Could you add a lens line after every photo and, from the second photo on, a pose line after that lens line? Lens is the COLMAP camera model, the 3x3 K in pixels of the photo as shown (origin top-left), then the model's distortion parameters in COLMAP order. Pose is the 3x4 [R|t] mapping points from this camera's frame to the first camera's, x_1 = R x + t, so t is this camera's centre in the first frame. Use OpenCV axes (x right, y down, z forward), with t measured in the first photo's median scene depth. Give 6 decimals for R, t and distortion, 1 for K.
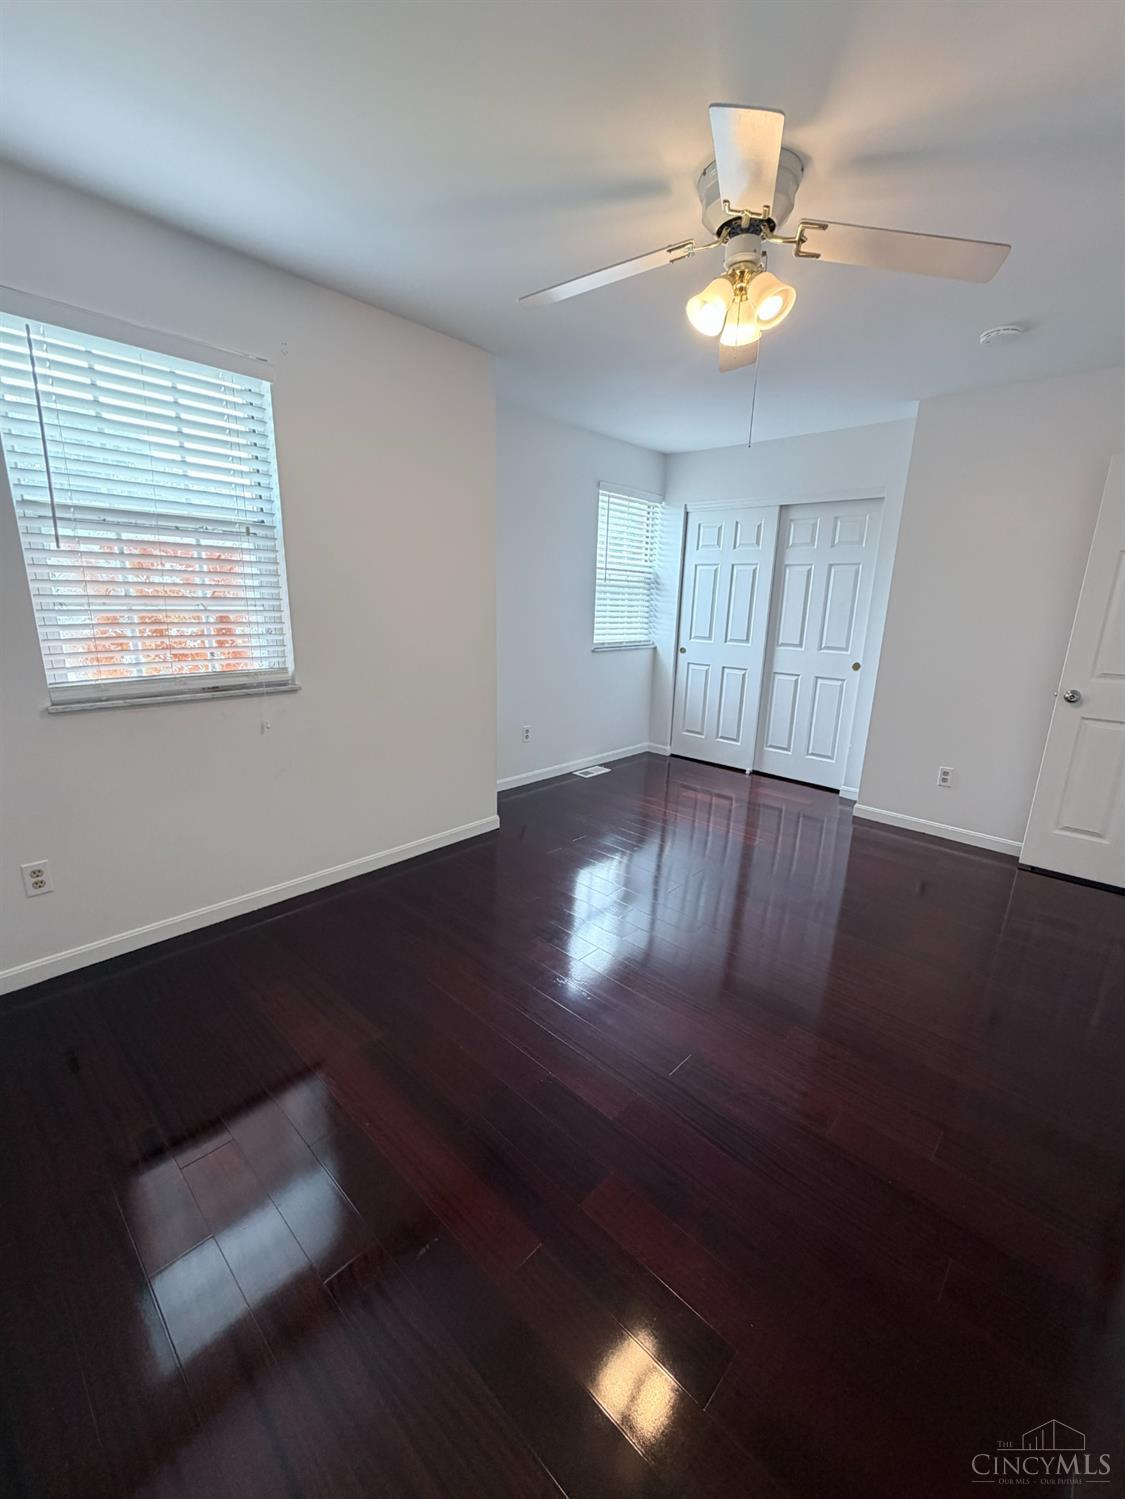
lens RADIAL K [[616.5, 0, 560.6], [0, 616.5, 751.3], [0, 0, 1]] dist [-0.001327, -0.000083]
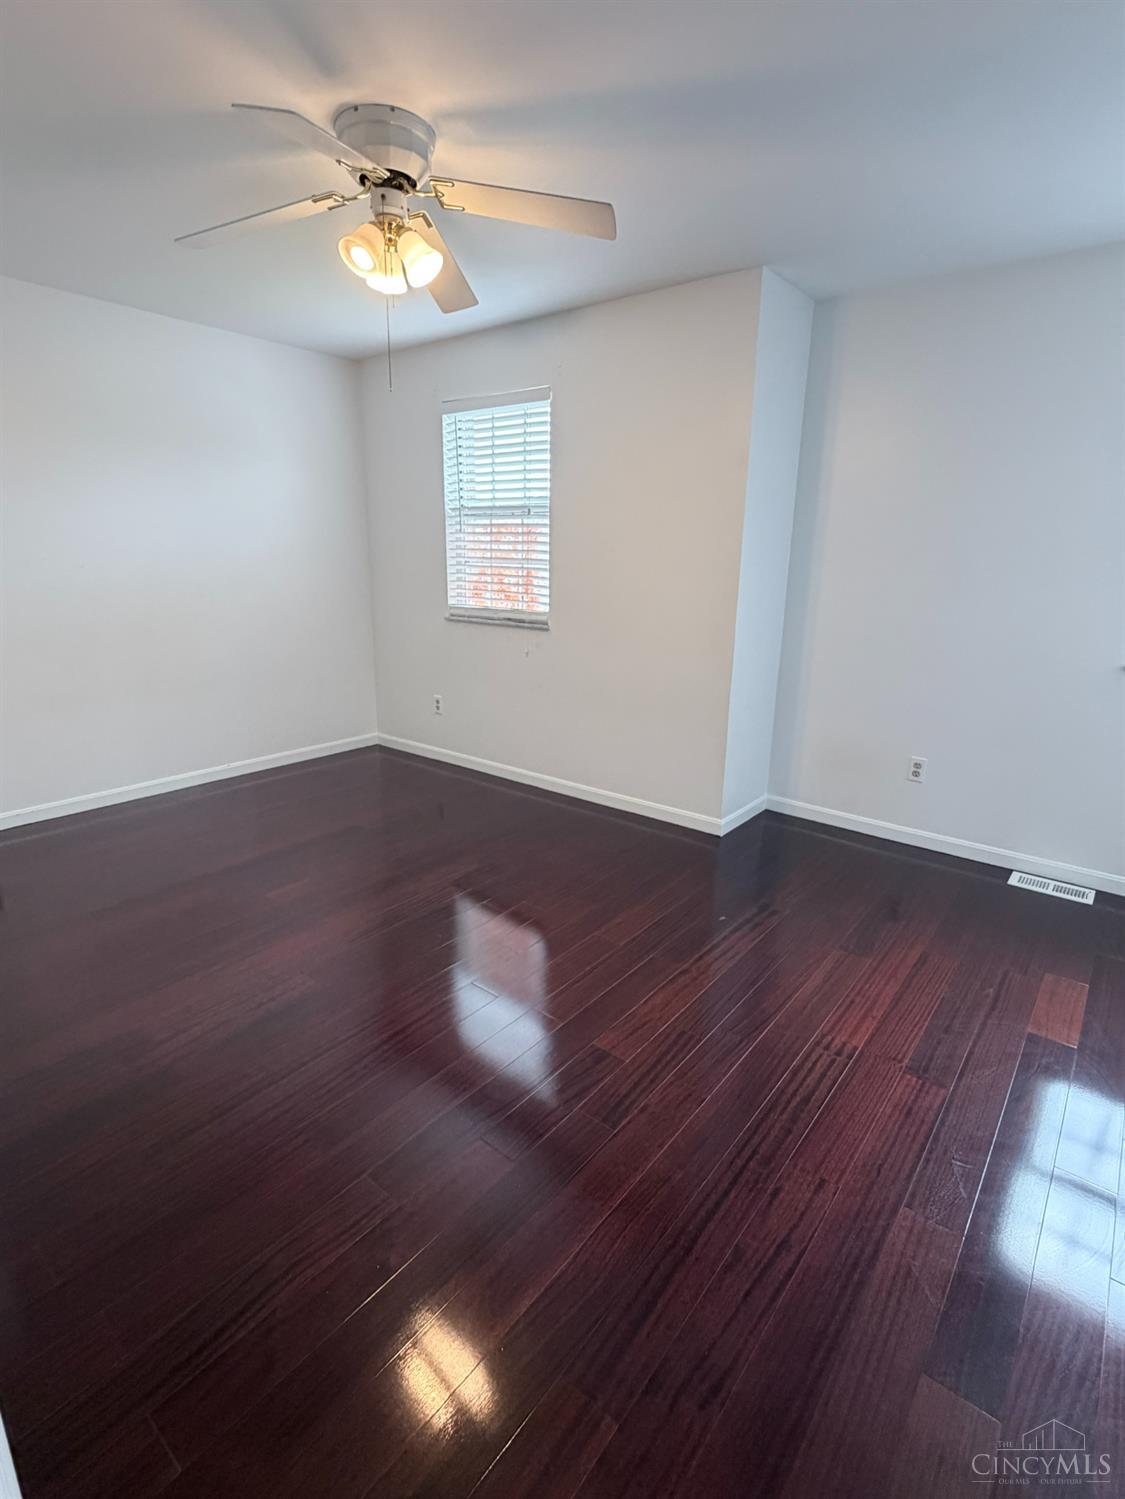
lens RADIAL K [[735.2, 0, 570.5], [0, 735.2, 747.4], [0, 0, 1]] dist [0.000940, 0.000030]
pose [[0.073633, 0.232997, -0.969686, 1.280272], [-0.259043, 0.943420, 0.207016, -0.222588], [0.963055, 0.235947, 0.129823, 1.010347]]
